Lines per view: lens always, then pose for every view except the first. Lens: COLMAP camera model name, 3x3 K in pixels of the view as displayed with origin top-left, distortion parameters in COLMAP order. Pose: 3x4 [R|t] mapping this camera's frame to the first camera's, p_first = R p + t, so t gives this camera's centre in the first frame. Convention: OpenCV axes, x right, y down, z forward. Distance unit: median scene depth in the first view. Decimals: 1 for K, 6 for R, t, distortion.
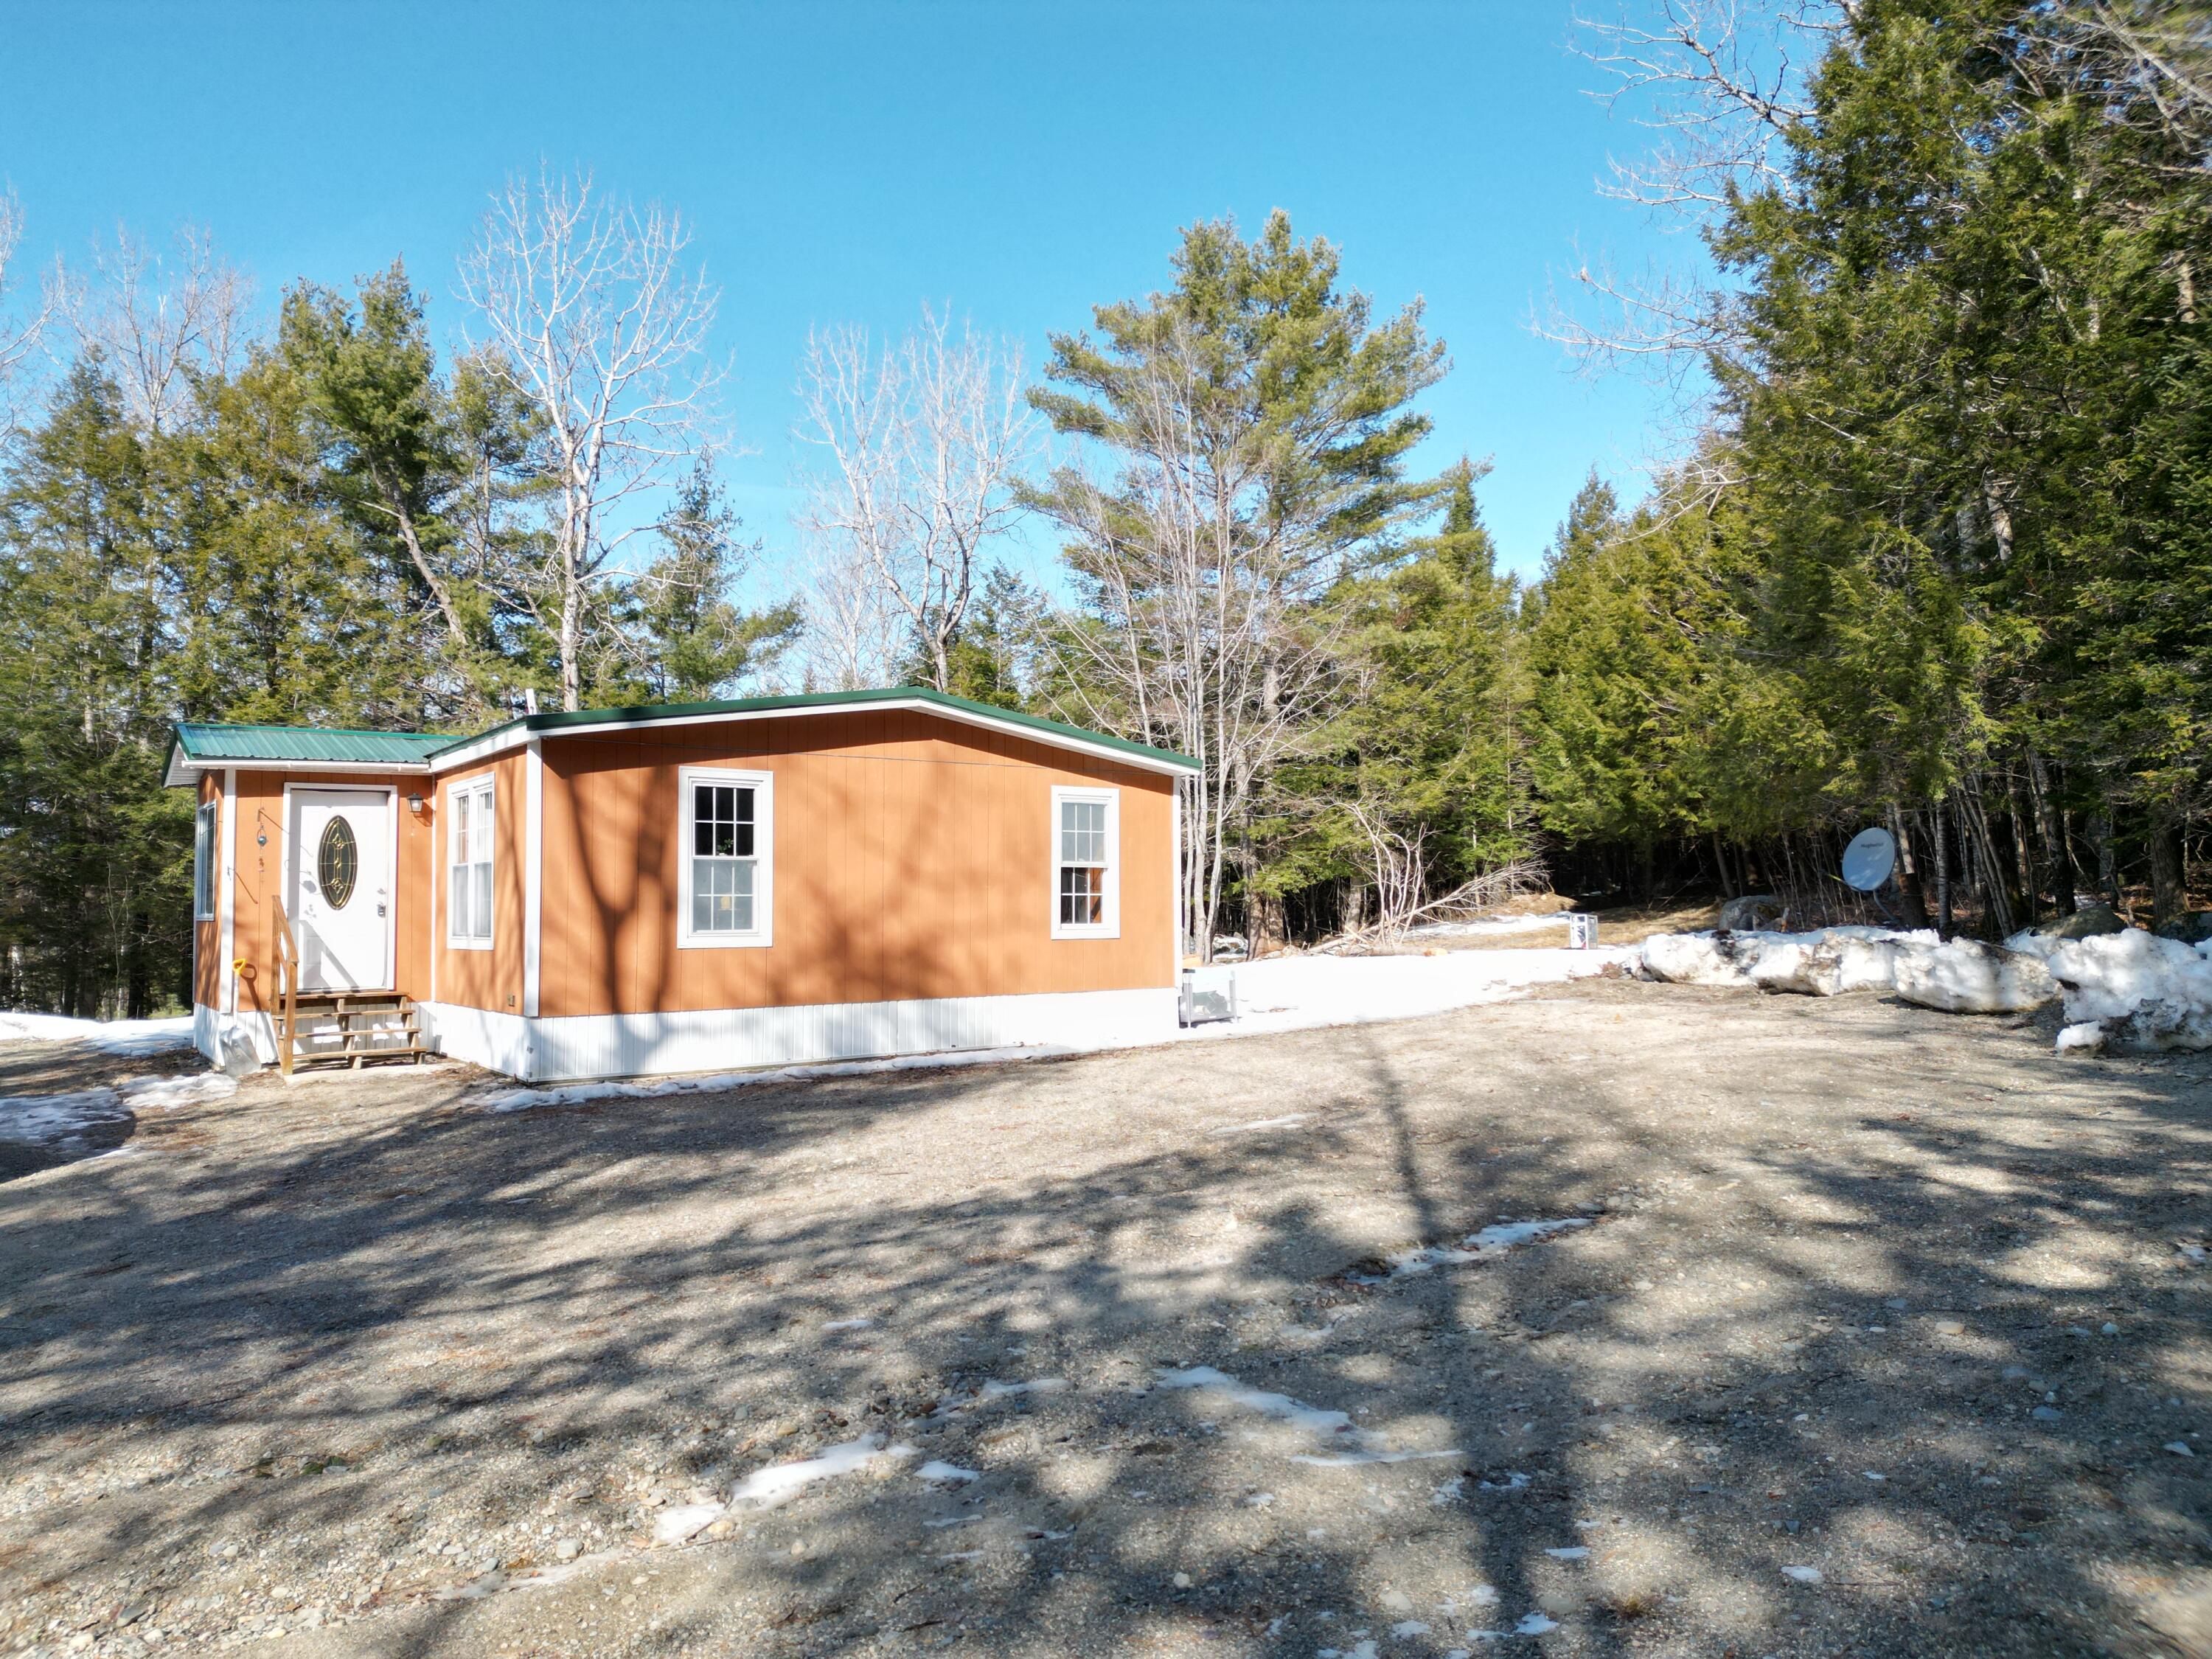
lens RADIAL K [[1574.1, 0, 1110.9], [0, 1574.1, 824.4], [0, 0, 1]] dist [0.051582, -0.023948]
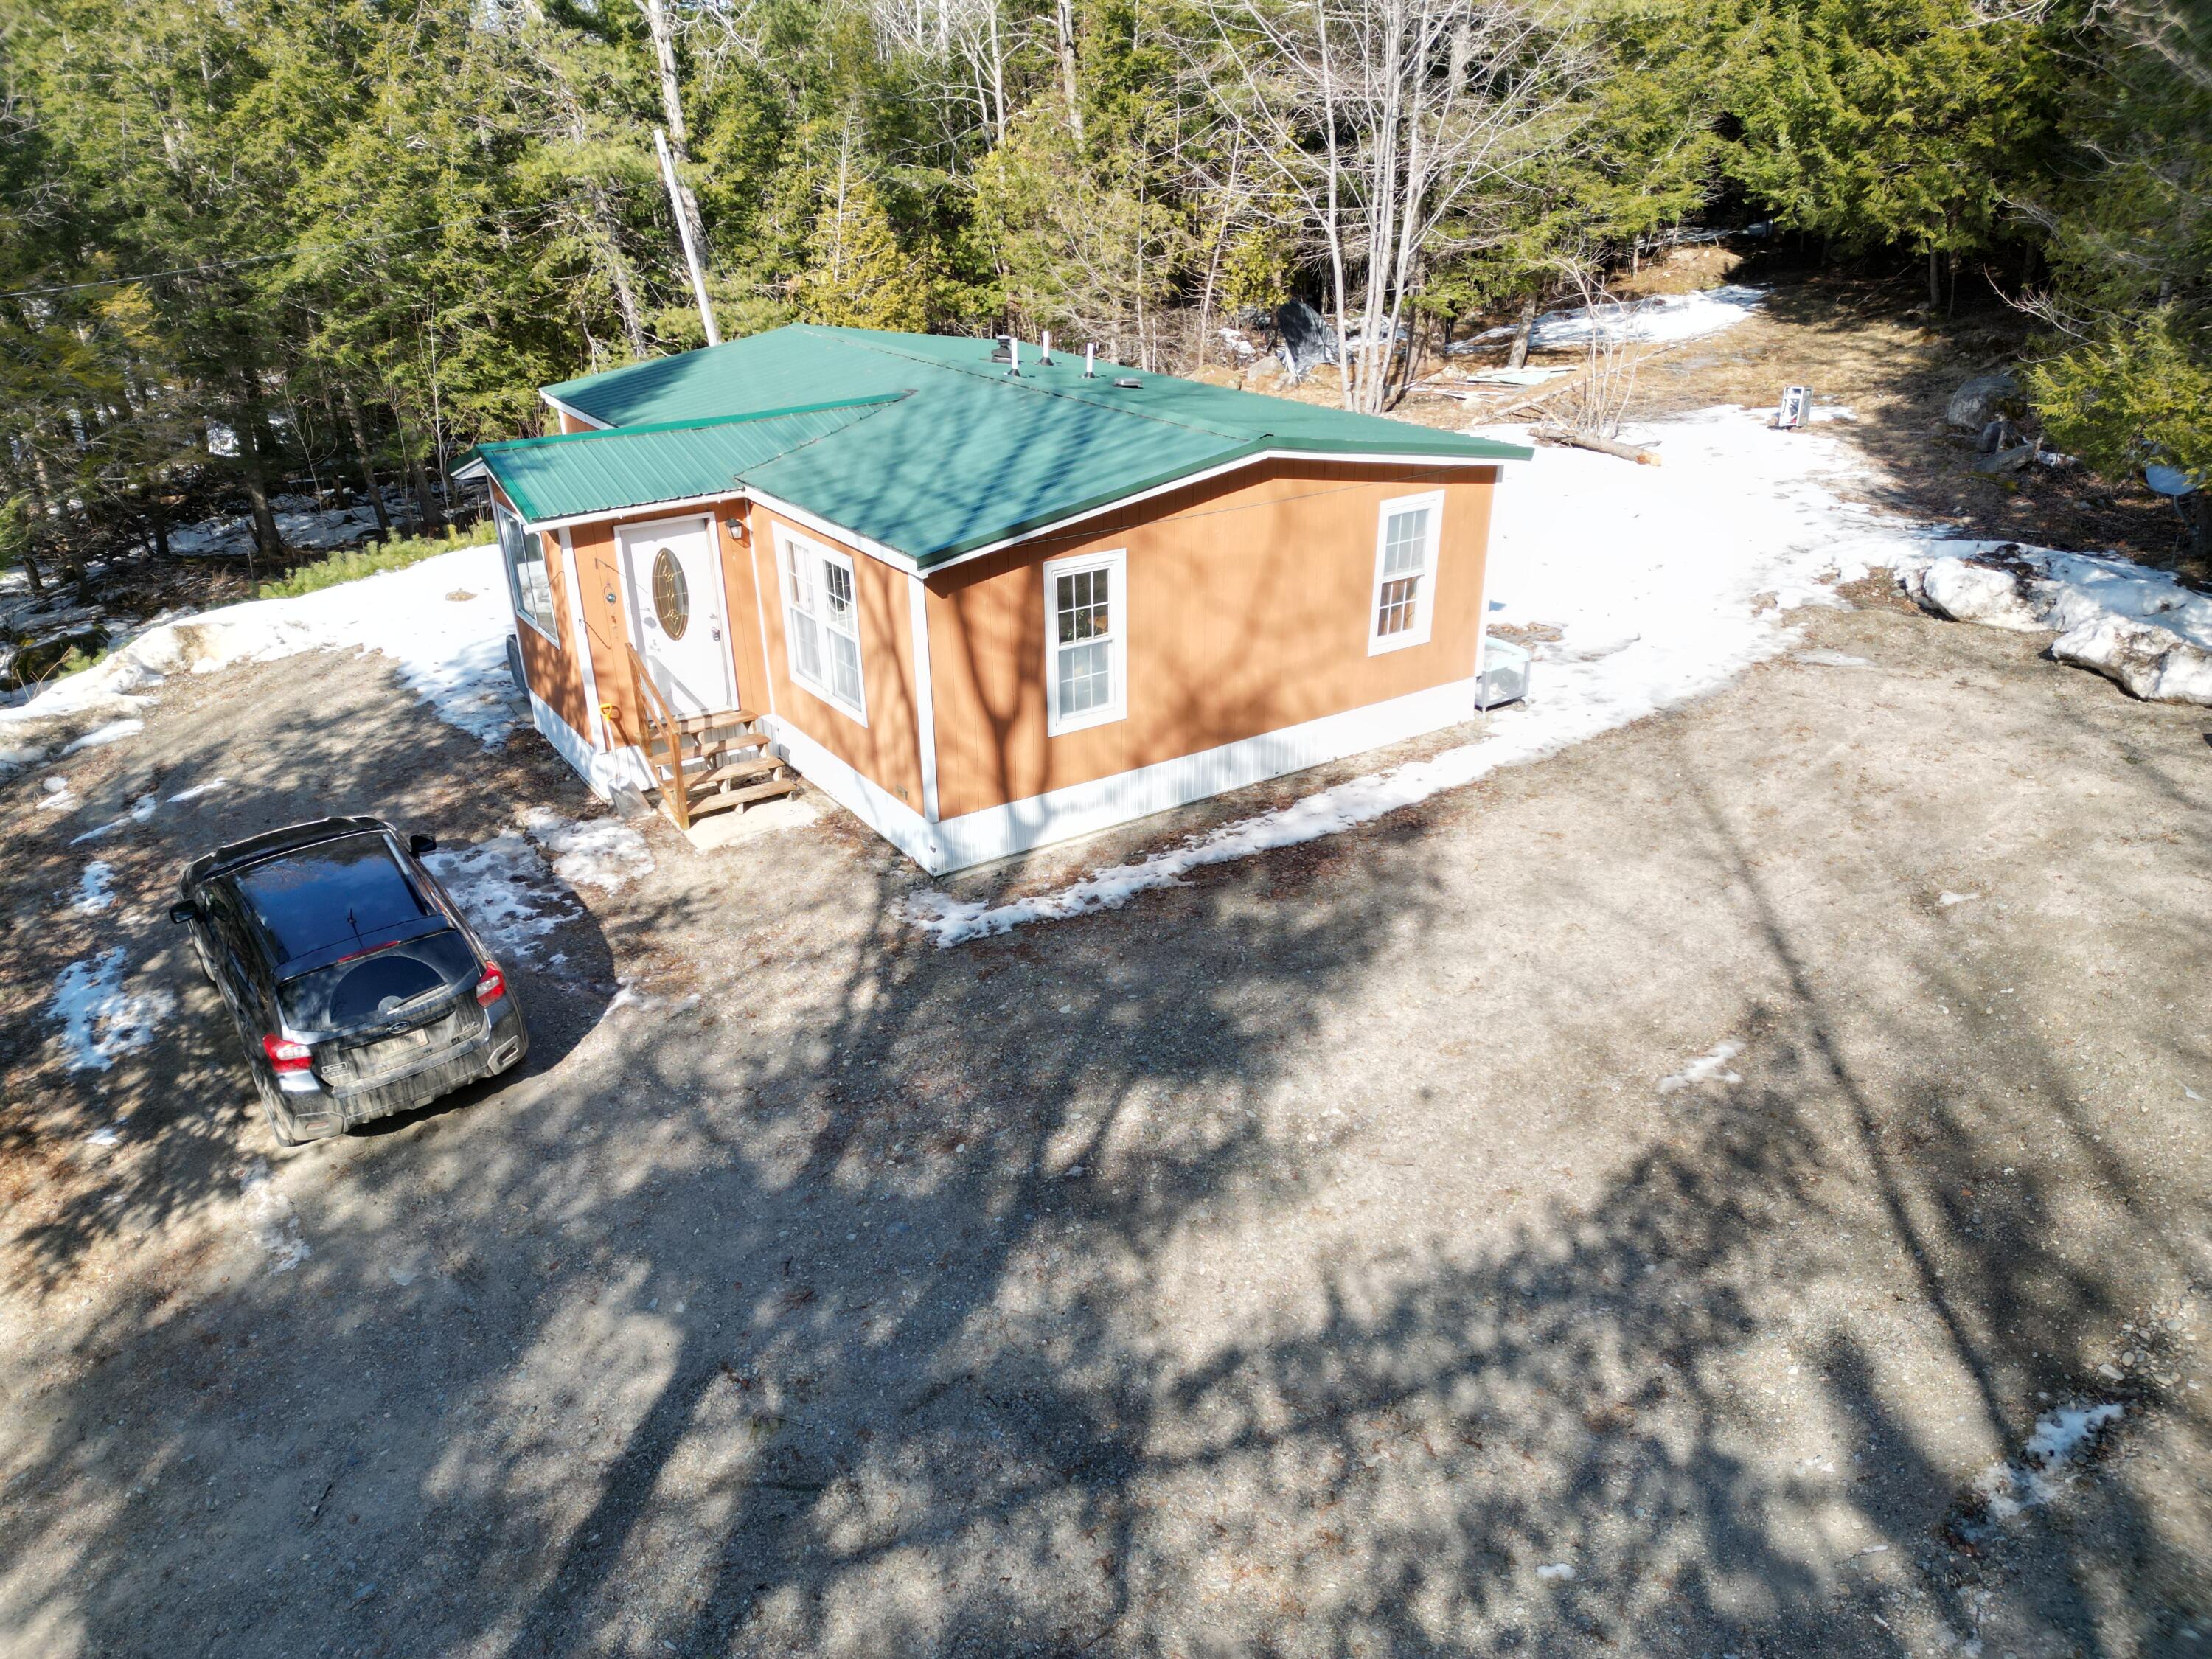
lens RADIAL K [[1574.1, 0, 1104.2], [0, 1574.1, 833.2], [0, 0, 1]] dist [0.051582, -0.023948]
pose [[0.999755, 0.003561, -0.021853, -0.190293], [0.007043, 0.884553, 0.466387, -0.306557], [0.020991, -0.466427, 0.884311, 0.053246]]
